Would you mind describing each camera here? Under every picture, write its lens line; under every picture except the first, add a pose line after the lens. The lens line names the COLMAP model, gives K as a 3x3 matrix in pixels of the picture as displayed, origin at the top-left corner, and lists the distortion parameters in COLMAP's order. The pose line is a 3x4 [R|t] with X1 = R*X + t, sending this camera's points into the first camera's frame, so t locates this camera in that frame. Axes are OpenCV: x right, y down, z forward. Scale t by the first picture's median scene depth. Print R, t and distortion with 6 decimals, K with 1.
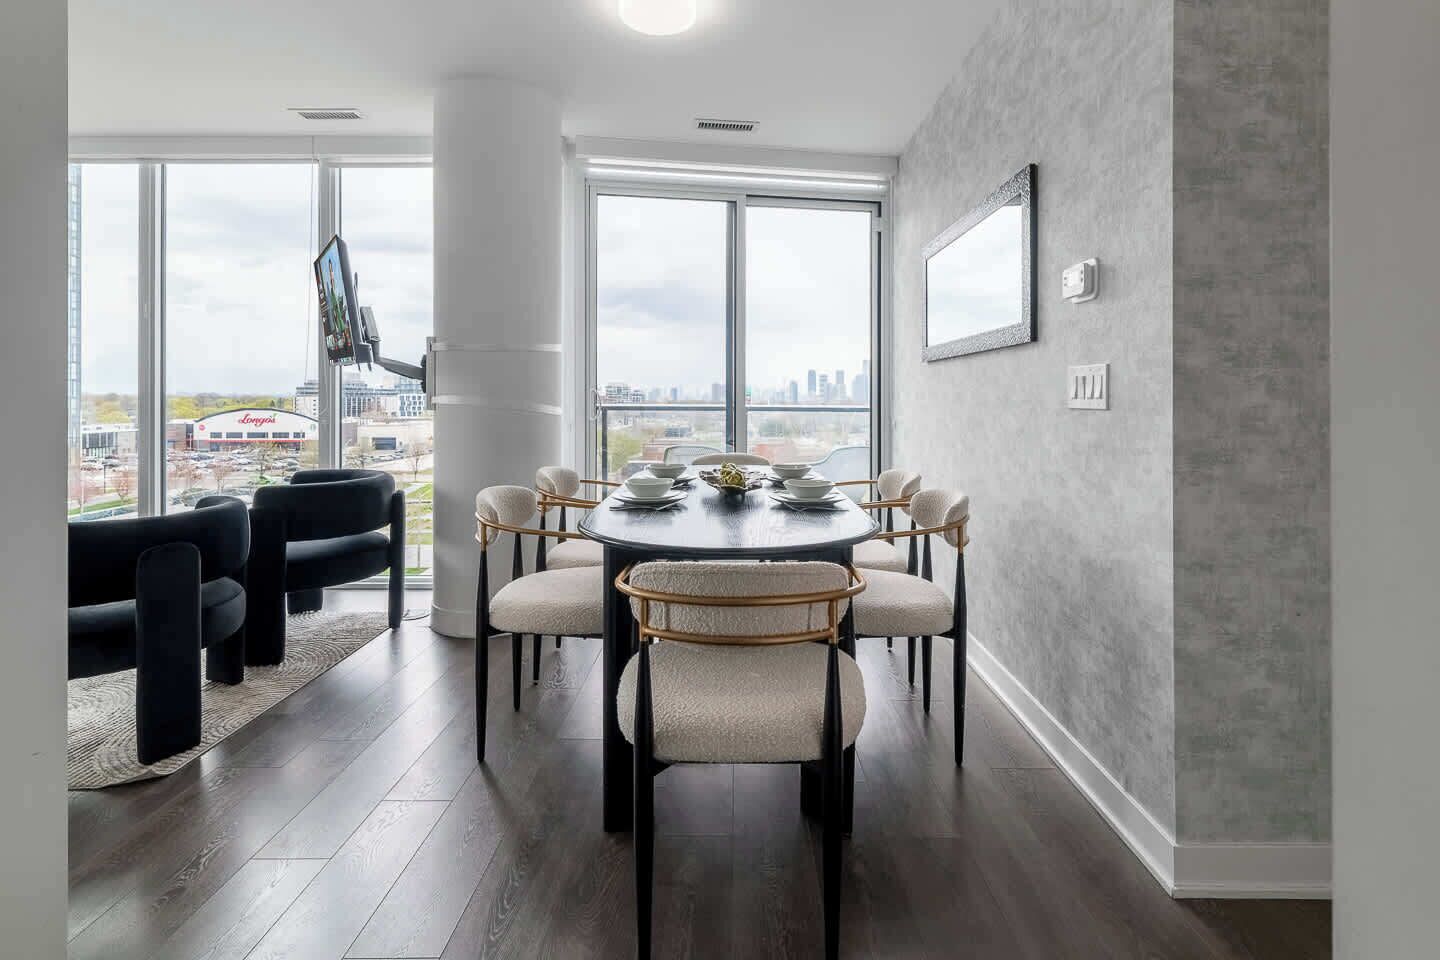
lens RADIAL K [[598.3, 0, 720.9], [0, 598.3, 474.5], [0, 0, 1]] dist [0.002594, 0.000316]
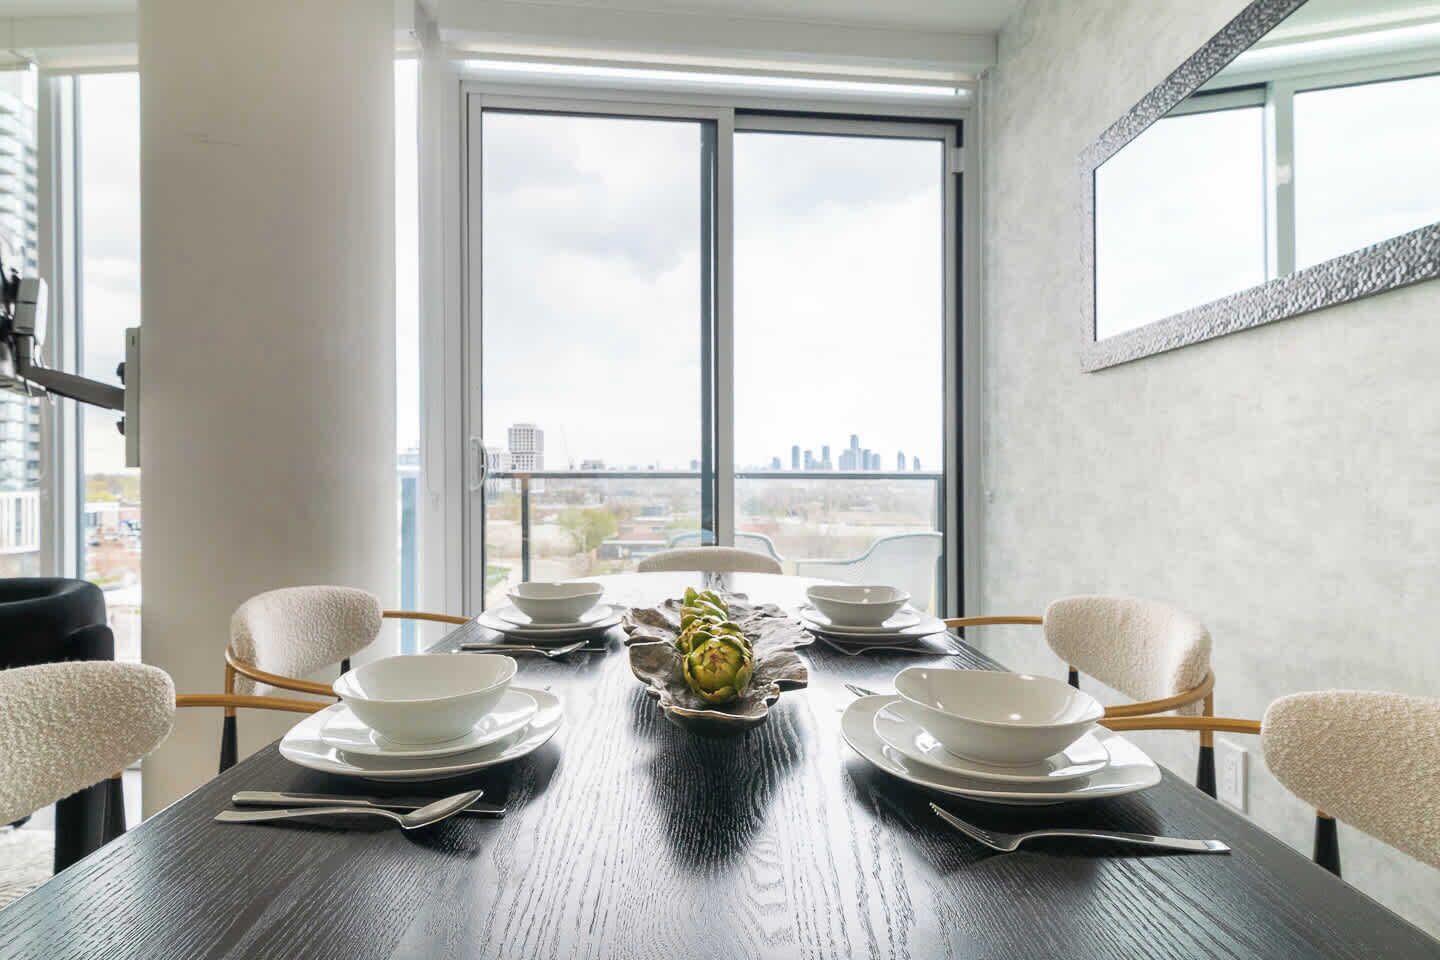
lens RADIAL K [[598.3, 0, 719.3], [0, 598.3, 477.1], [0, 0, 1]] dist [0.002594, 0.000316]
pose [[0.999439, -0.000535, 0.033486, 0.007848], [0.004807, 0.991812, -0.127619, -0.030679], [-0.033144, 0.127709, 0.991258, 0.456588]]
